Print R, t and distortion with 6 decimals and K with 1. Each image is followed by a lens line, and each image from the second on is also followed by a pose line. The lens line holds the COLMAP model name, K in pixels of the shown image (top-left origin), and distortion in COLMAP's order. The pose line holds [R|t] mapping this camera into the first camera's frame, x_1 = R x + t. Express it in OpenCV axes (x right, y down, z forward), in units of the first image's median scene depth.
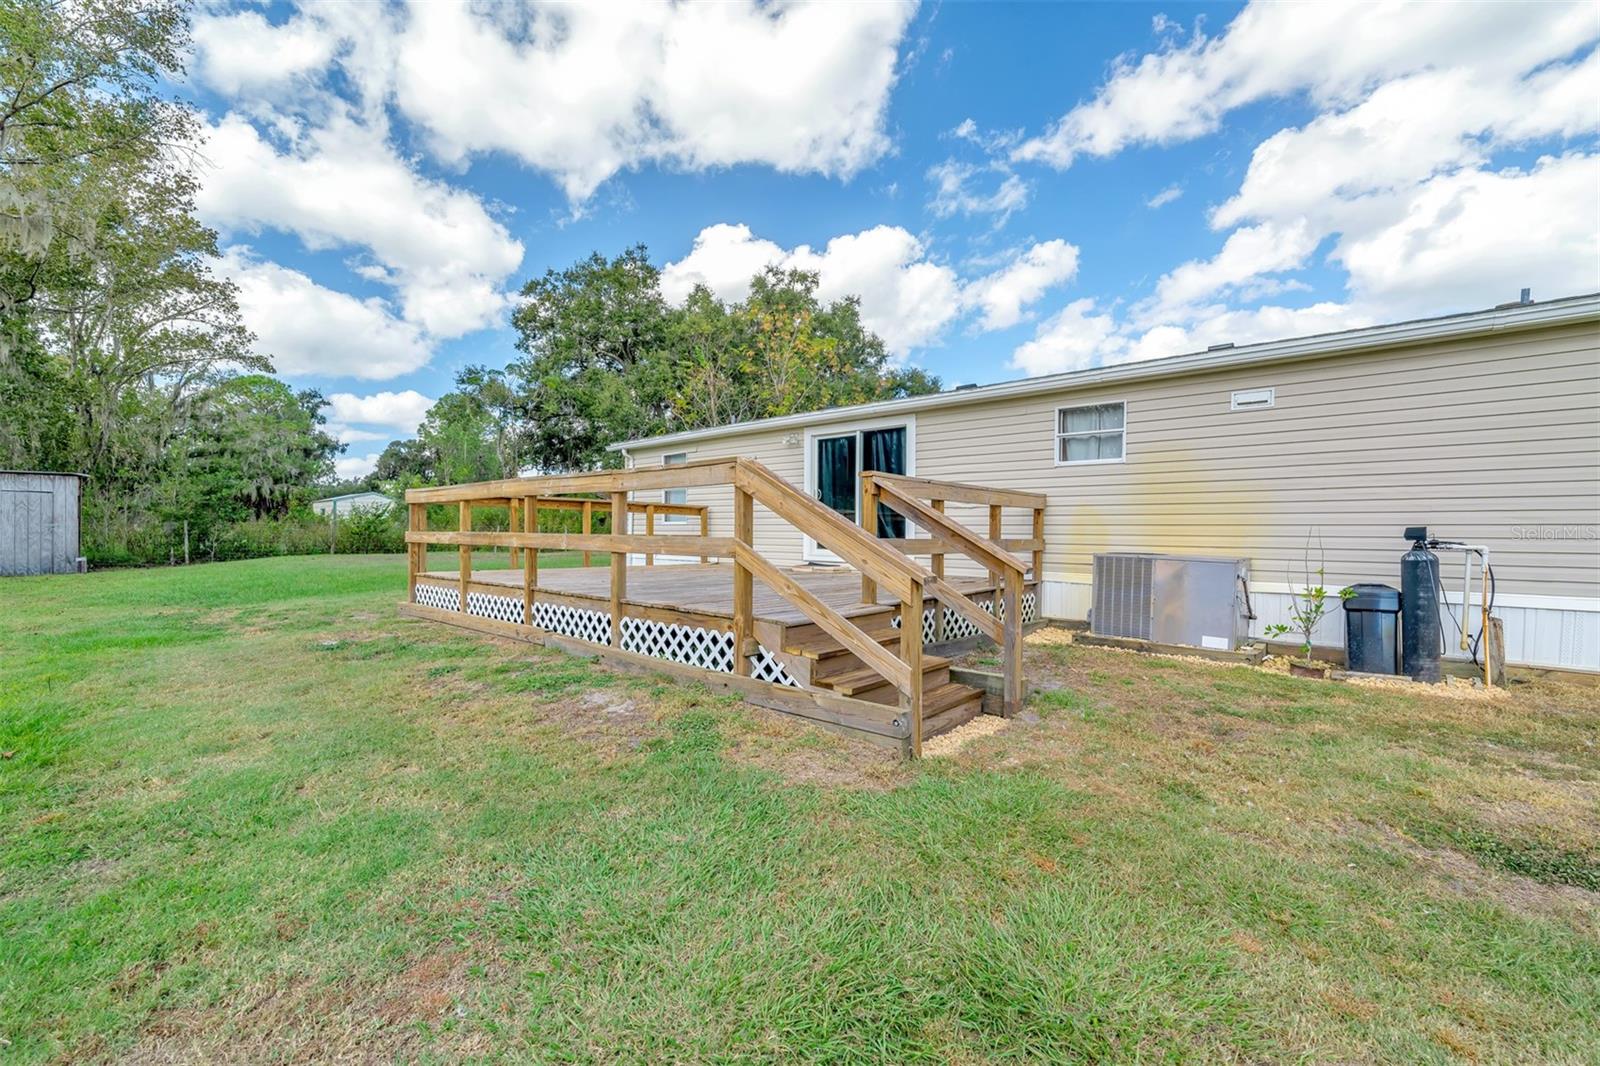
lens RADIAL K [[649.5, 0, 800.0], [0, 649.5, 533.0], [0, 0, 1]] dist [0.001343, -0.000122]
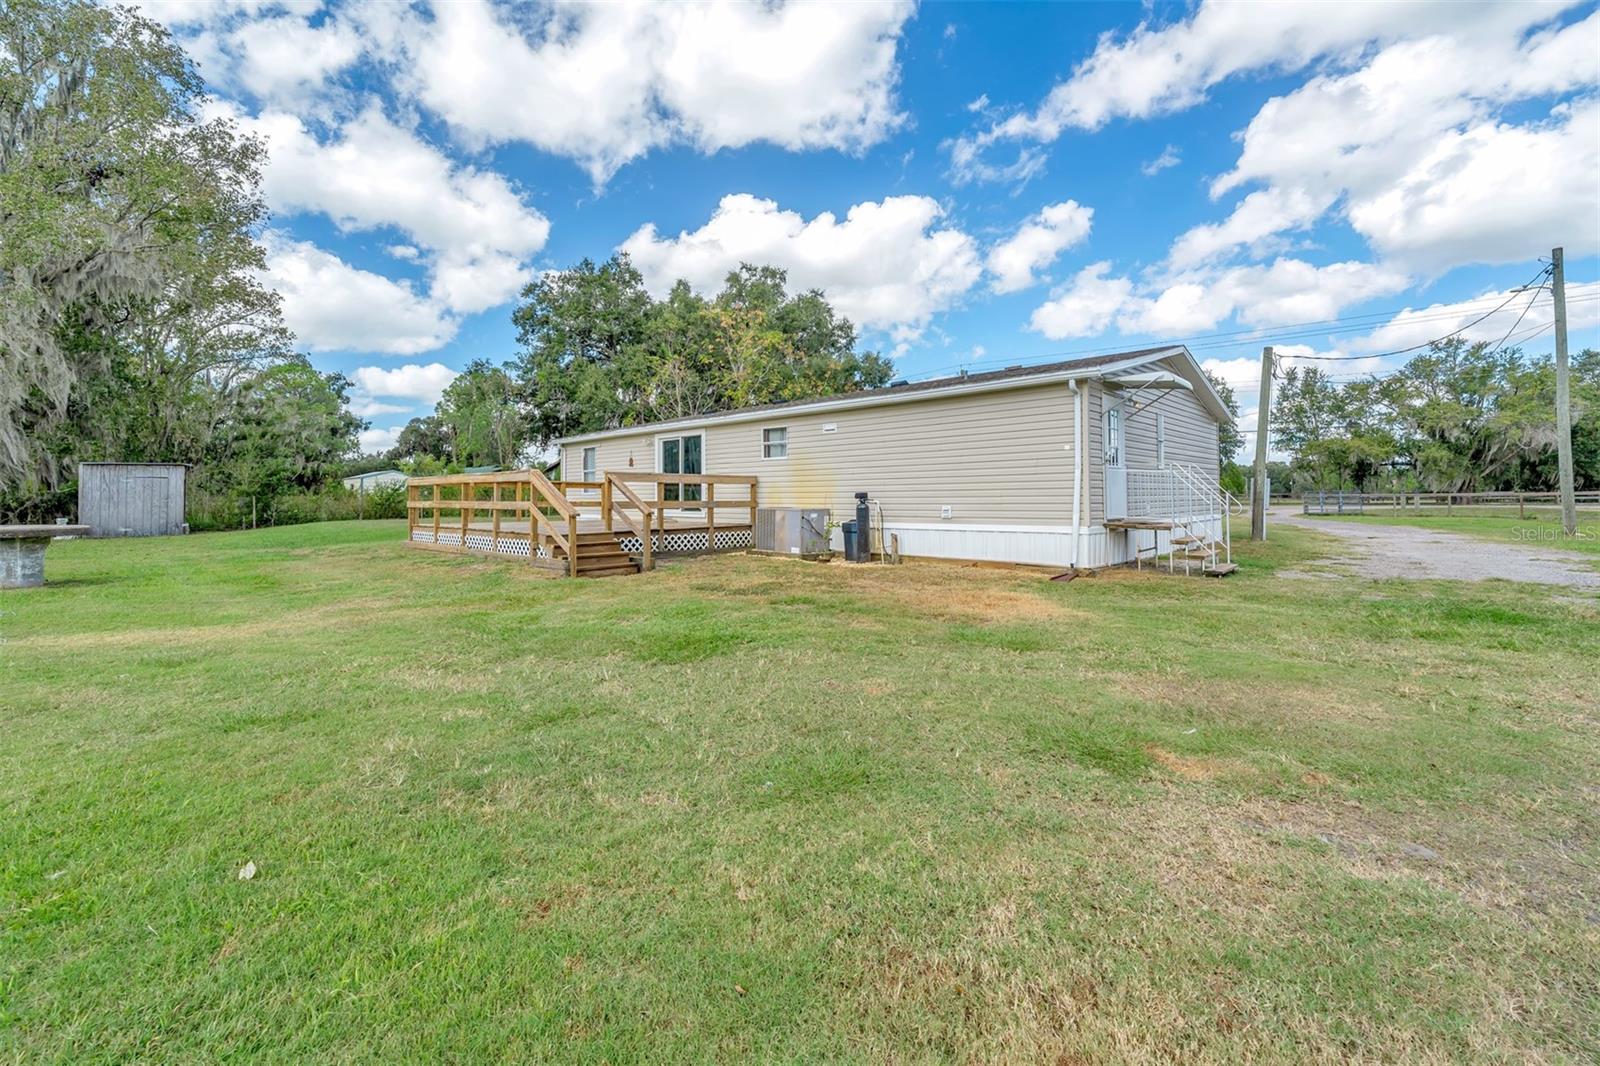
lens RADIAL K [[644.3, 0, 801.4], [0, 644.3, 474.6], [0, 0, 1]] dist [-0.002251, -0.000094]
pose [[0.999752, -0.014259, -0.017108, 0.085656], [0.013593, 0.999168, -0.038449, 0.001199], [0.017642, 0.038207, 0.999114, -0.126753]]
